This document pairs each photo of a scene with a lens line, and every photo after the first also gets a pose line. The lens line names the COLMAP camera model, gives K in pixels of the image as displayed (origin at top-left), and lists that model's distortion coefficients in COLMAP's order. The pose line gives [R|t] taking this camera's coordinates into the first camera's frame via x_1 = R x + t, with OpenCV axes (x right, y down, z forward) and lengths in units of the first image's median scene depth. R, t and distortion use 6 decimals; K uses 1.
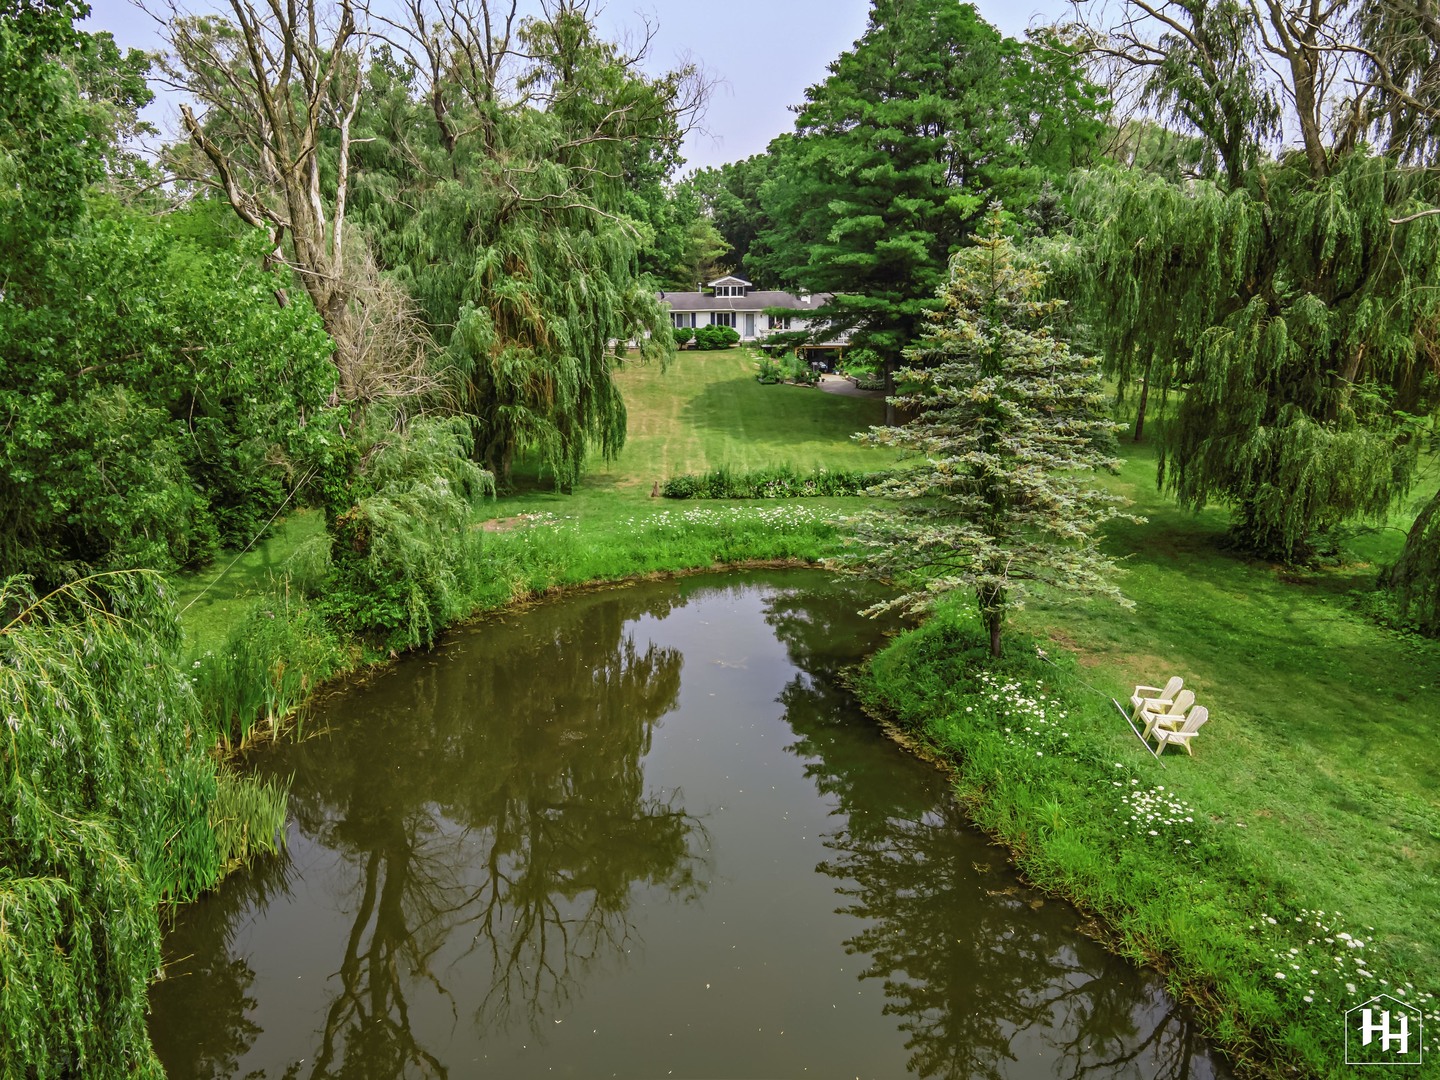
lens RADIAL K [[1031.3, 0, 720.0], [0, 1031.3, 540.0], [0, 0, 1]] dist [0.037104, -0.000257]
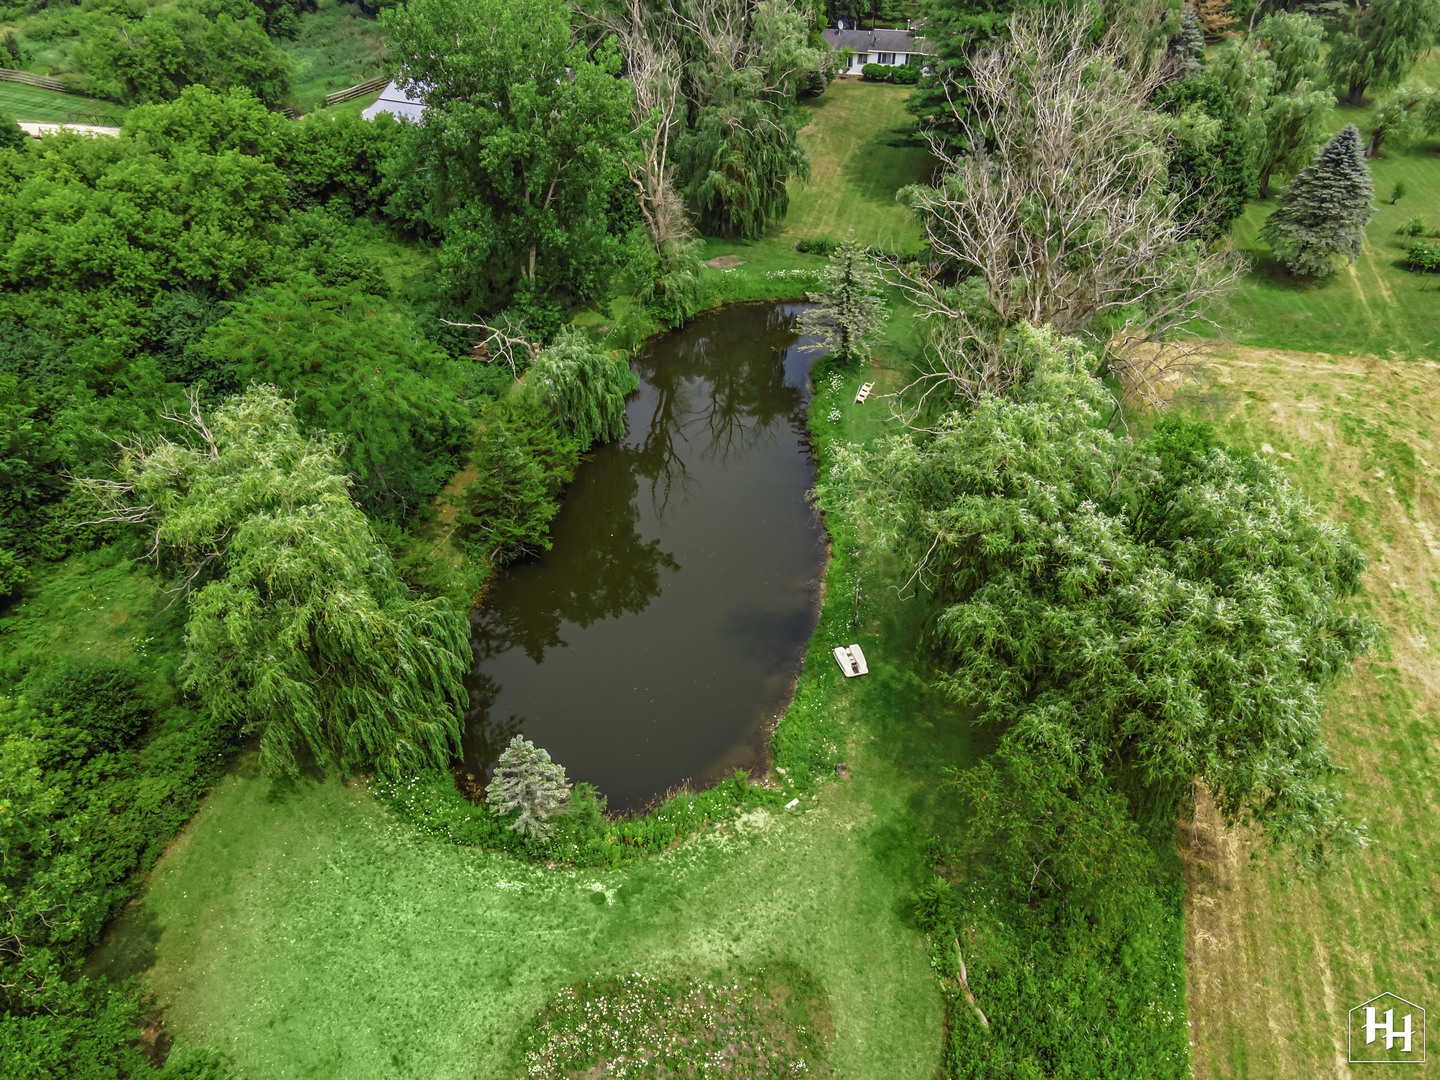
lens RADIAL K [[1031.3, 0, 720.0], [0, 1031.3, 540.0], [0, 0, 1]] dist [0.037104, -0.000257]
pose [[0.950546, 0.195538, -0.241304, 0.538525], [-0.073890, 0.897001, 0.435809, -0.529913], [0.301667, -0.396427, 0.867089, -1.459894]]
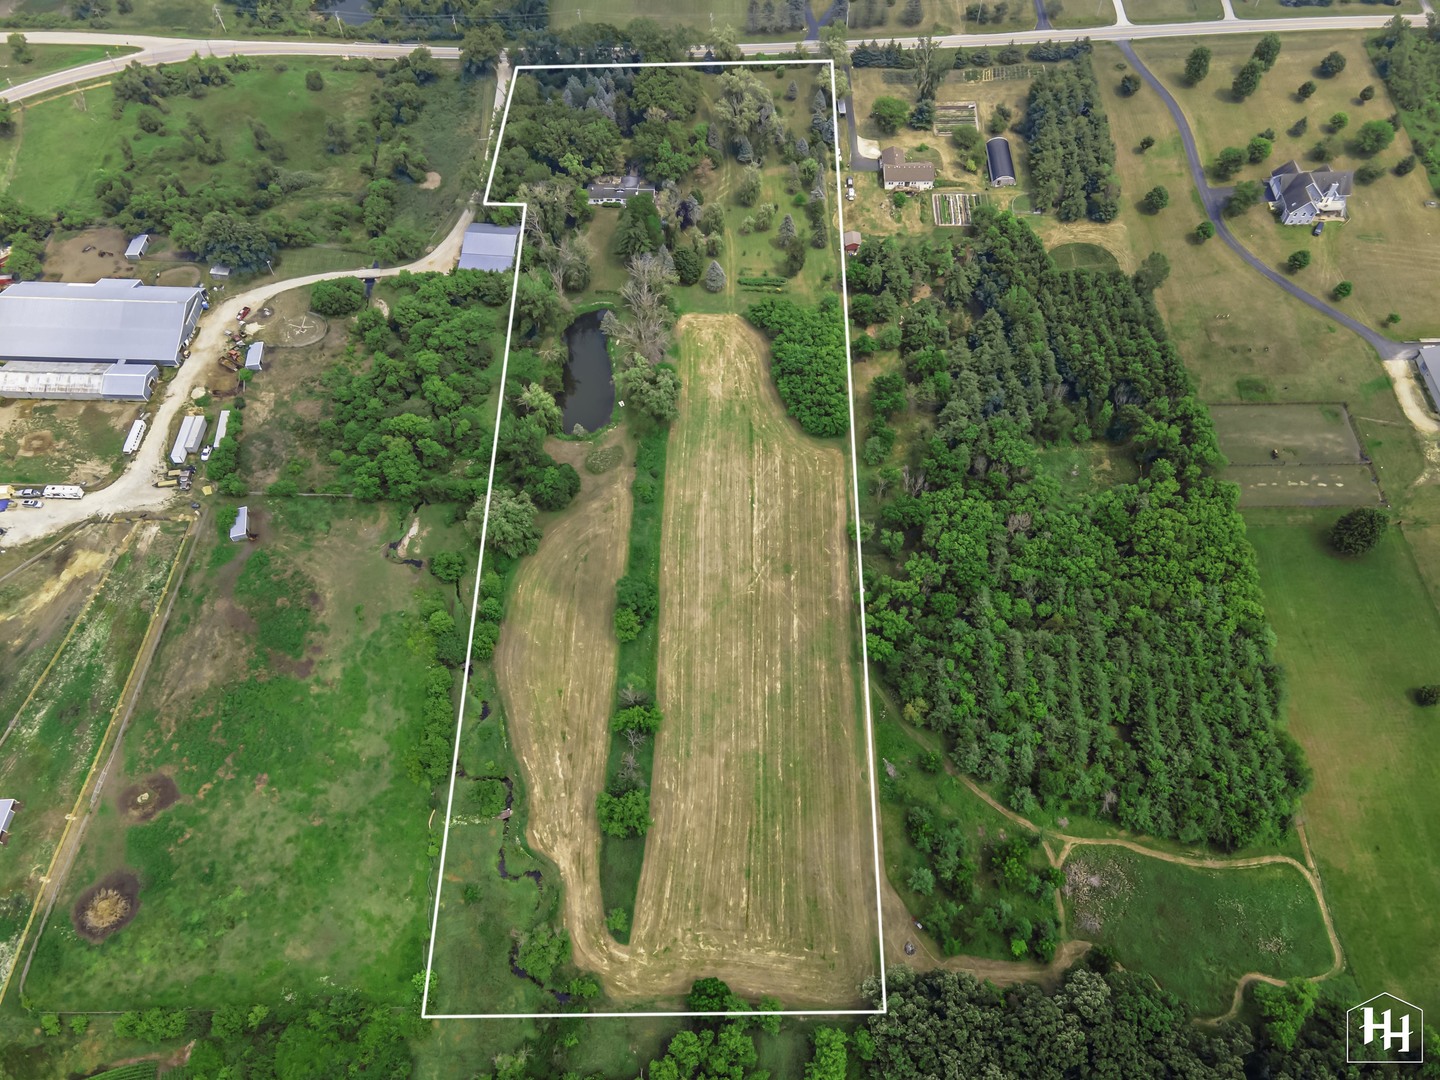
lens RADIAL K [[1031.3, 0, 720.0], [0, 1031.3, 540.0], [0, 0, 1]] dist [0.037104, -0.000257]
pose [[0.996232, 0.064838, -0.057593, 1.890842], [-0.009064, 0.738307, 0.674404, -5.101097], [0.086248, -0.671341, 0.736113, -7.754131]]
